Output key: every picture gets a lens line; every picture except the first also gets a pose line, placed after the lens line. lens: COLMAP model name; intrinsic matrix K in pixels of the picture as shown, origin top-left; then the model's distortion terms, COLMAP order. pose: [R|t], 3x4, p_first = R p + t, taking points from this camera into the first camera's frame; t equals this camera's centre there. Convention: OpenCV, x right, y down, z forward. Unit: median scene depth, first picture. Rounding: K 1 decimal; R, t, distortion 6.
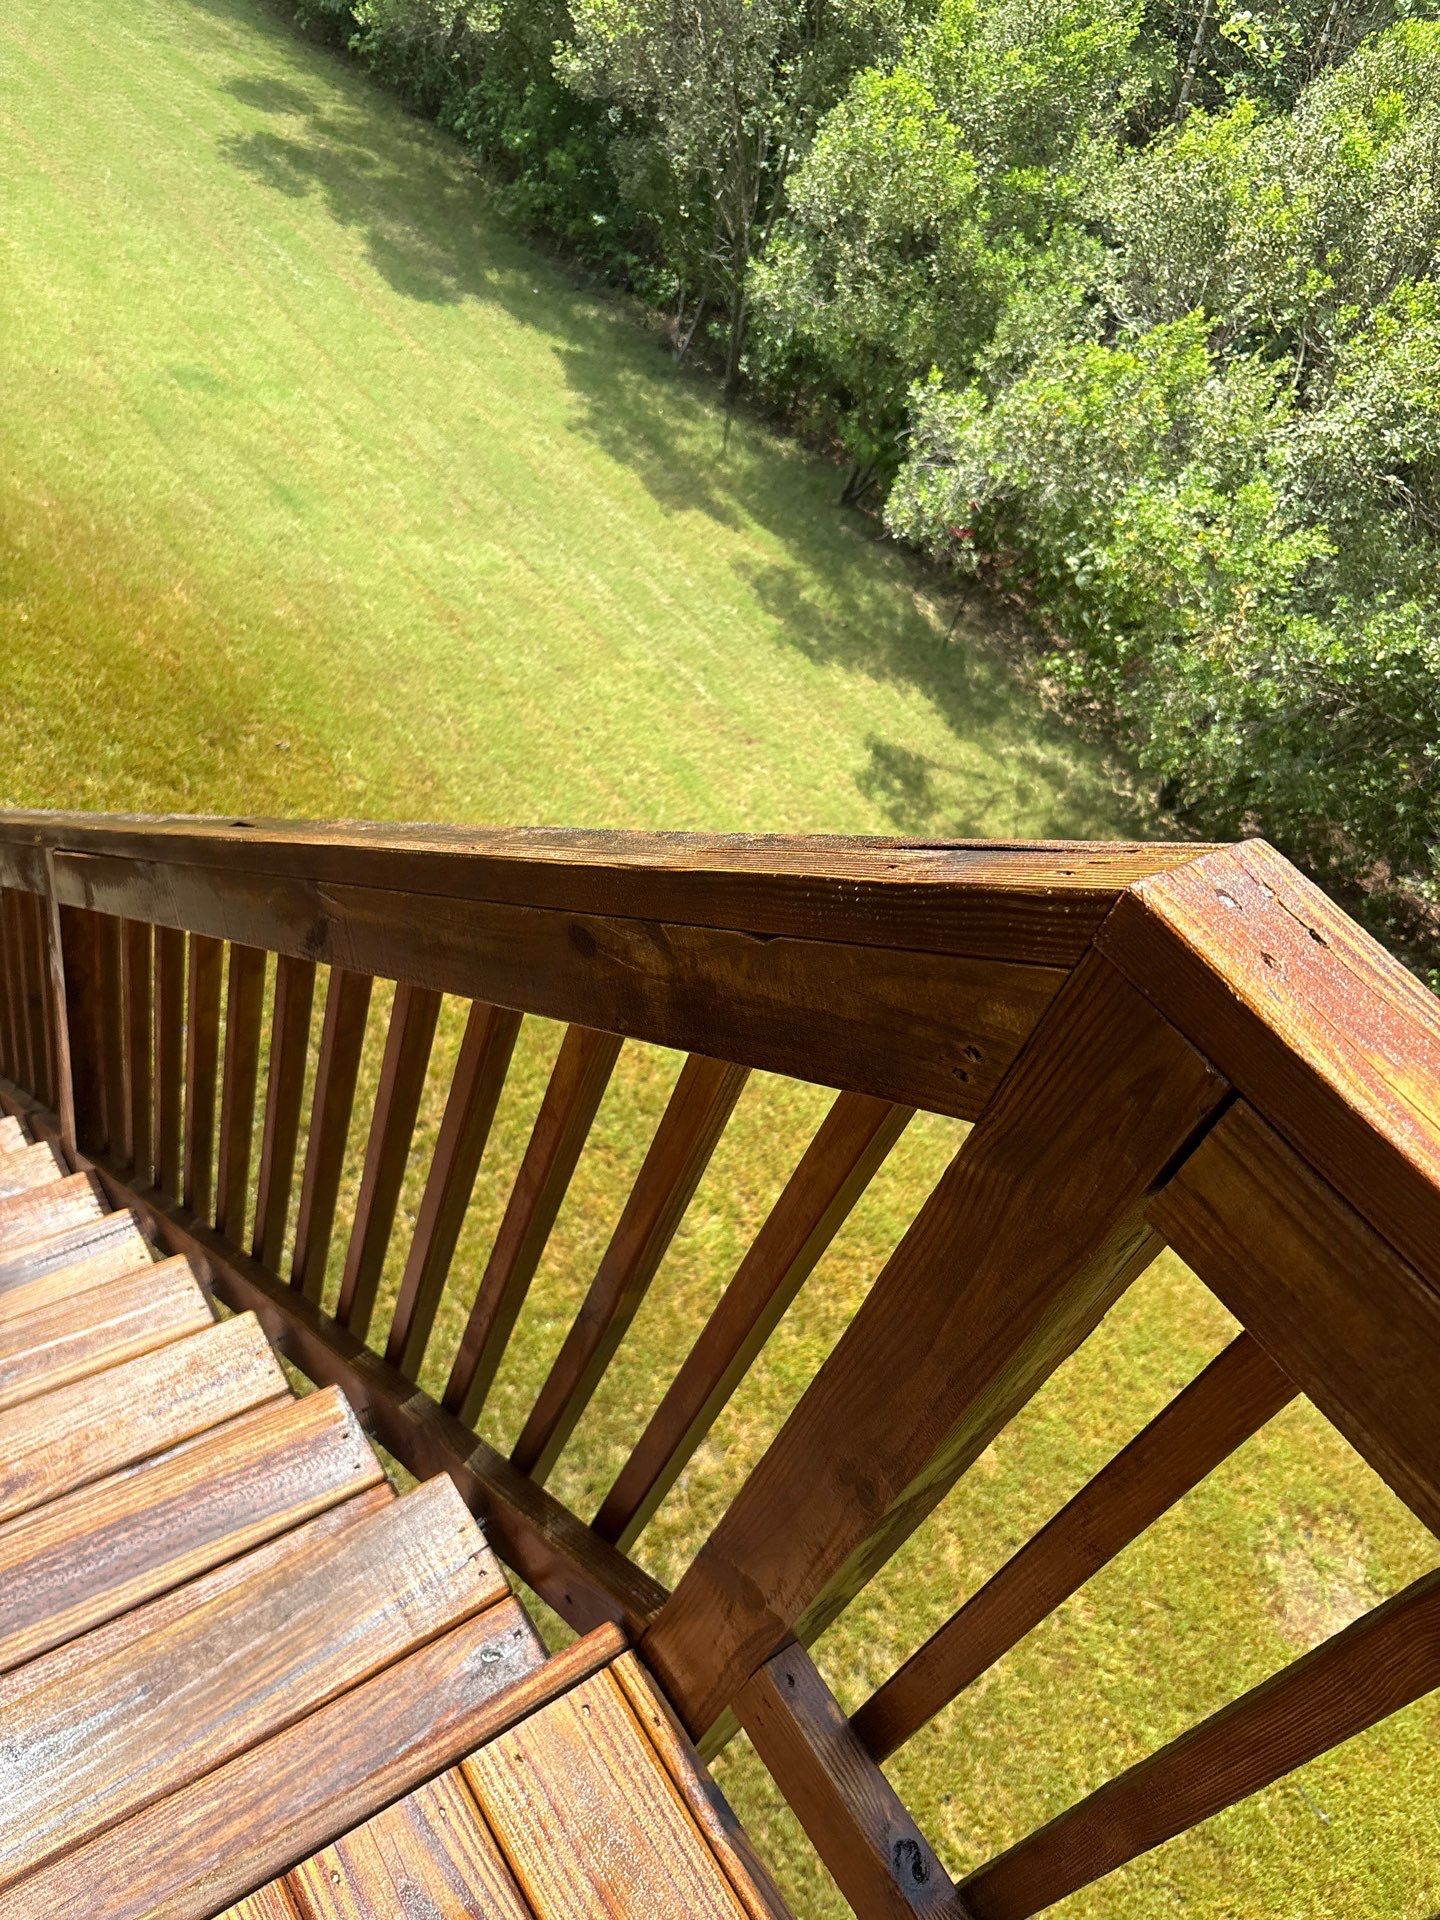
lens RADIAL K [[1462.2, 0, 747.2], [0, 1462.2, 965.7], [0, 0, 1]] dist [0.020079, -0.011815]
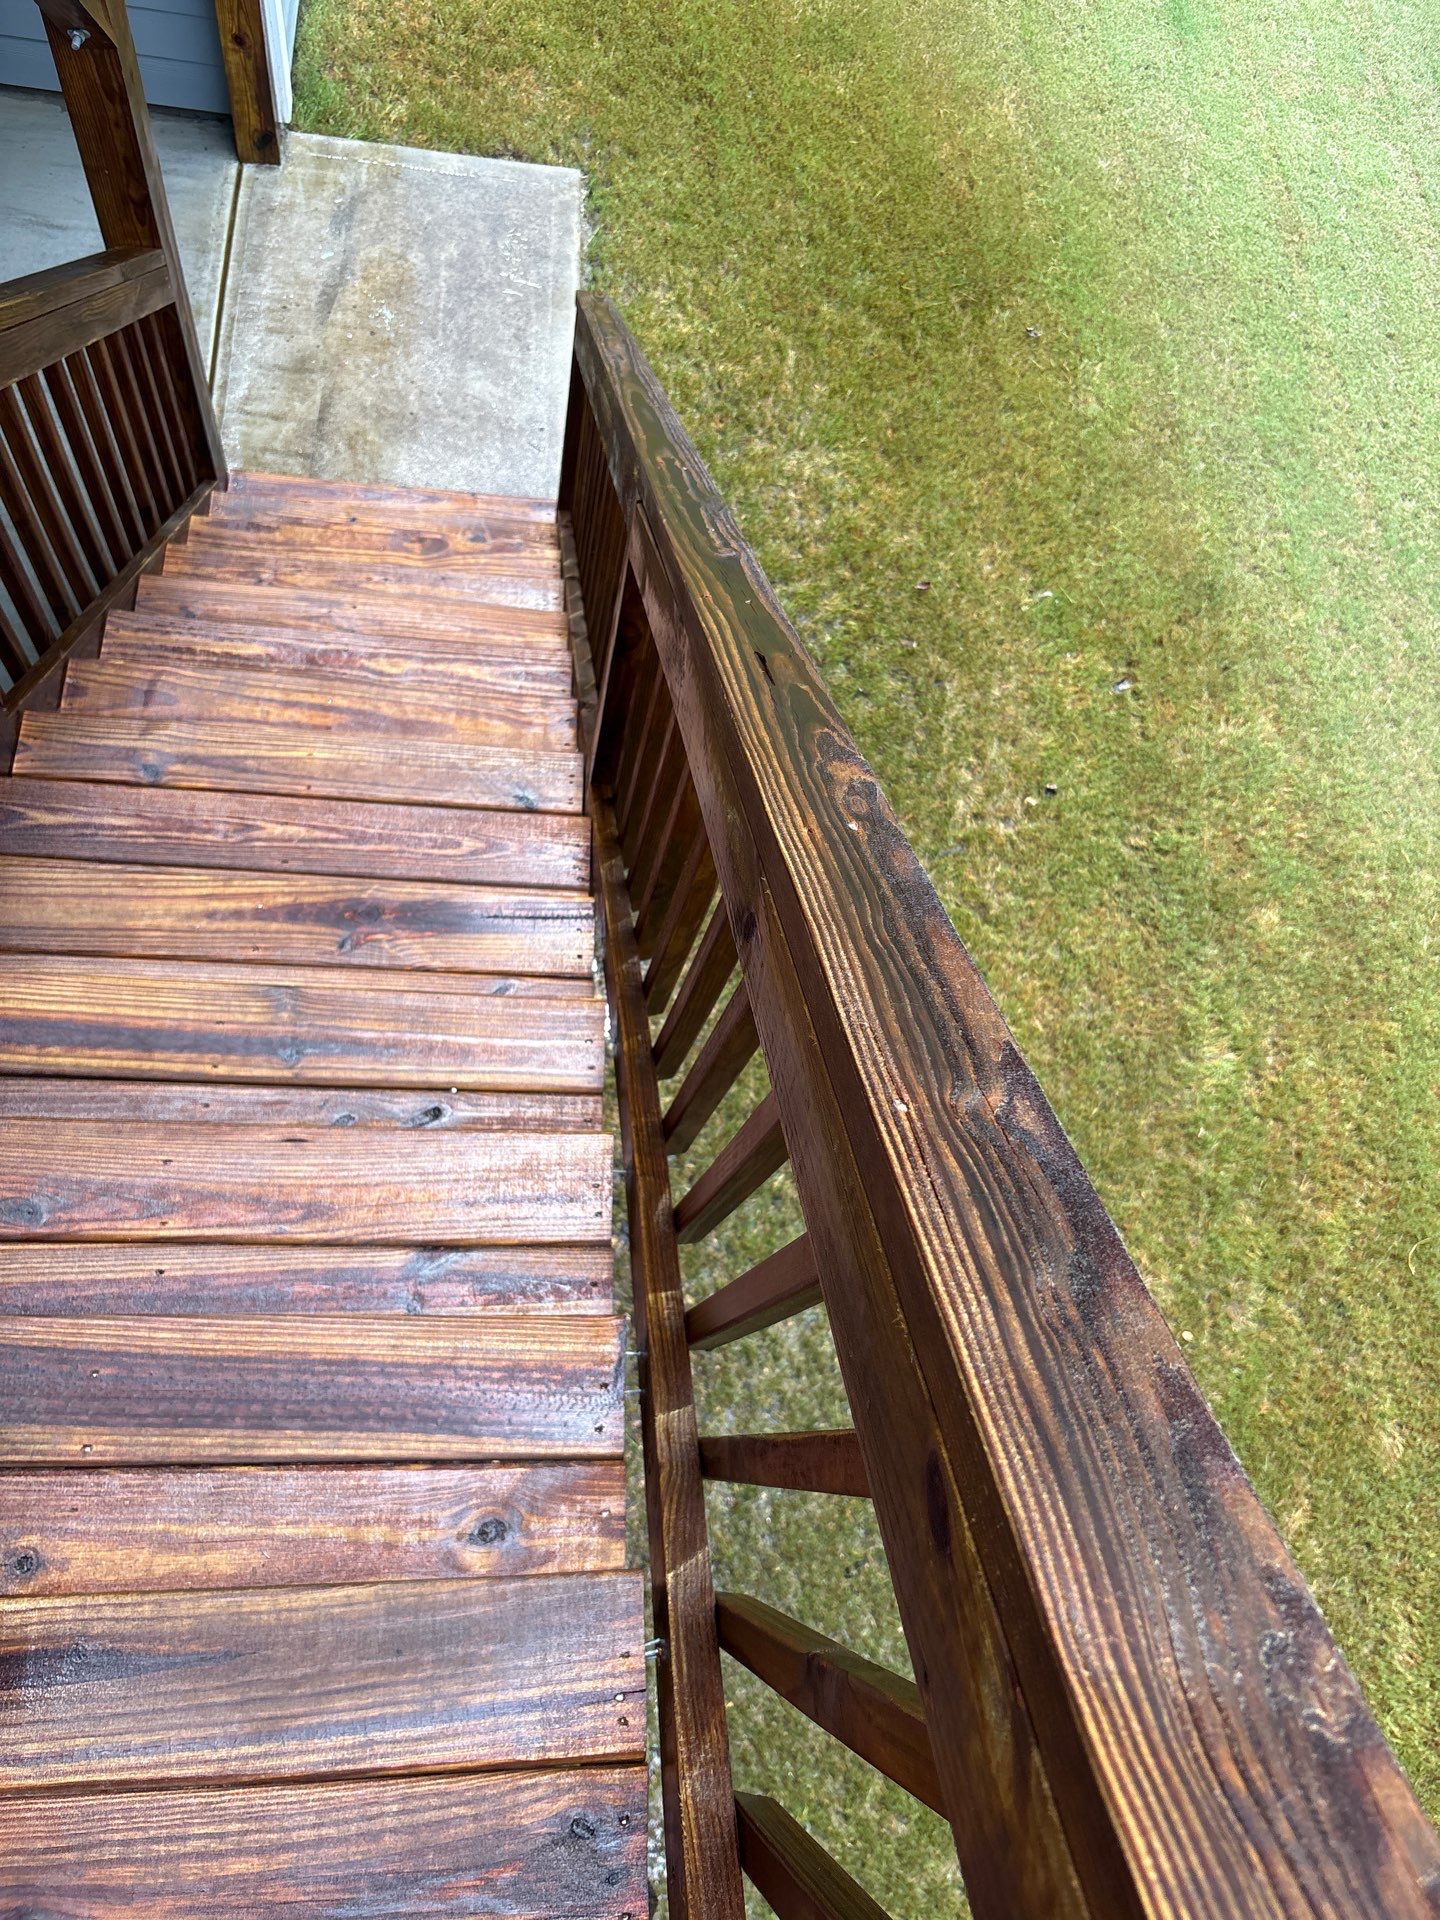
lens RADIAL K [[1462.2, 0, 747.2], [0, 1462.2, 965.7], [0, 0, 1]] dist [0.020079, -0.011815]
pose [[0.829344, 0.468910, -0.303828, -0.017216], [-0.366376, 0.866941, 0.337908, -0.056852], [0.421849, -0.168927, 0.890790, 0.089274]]
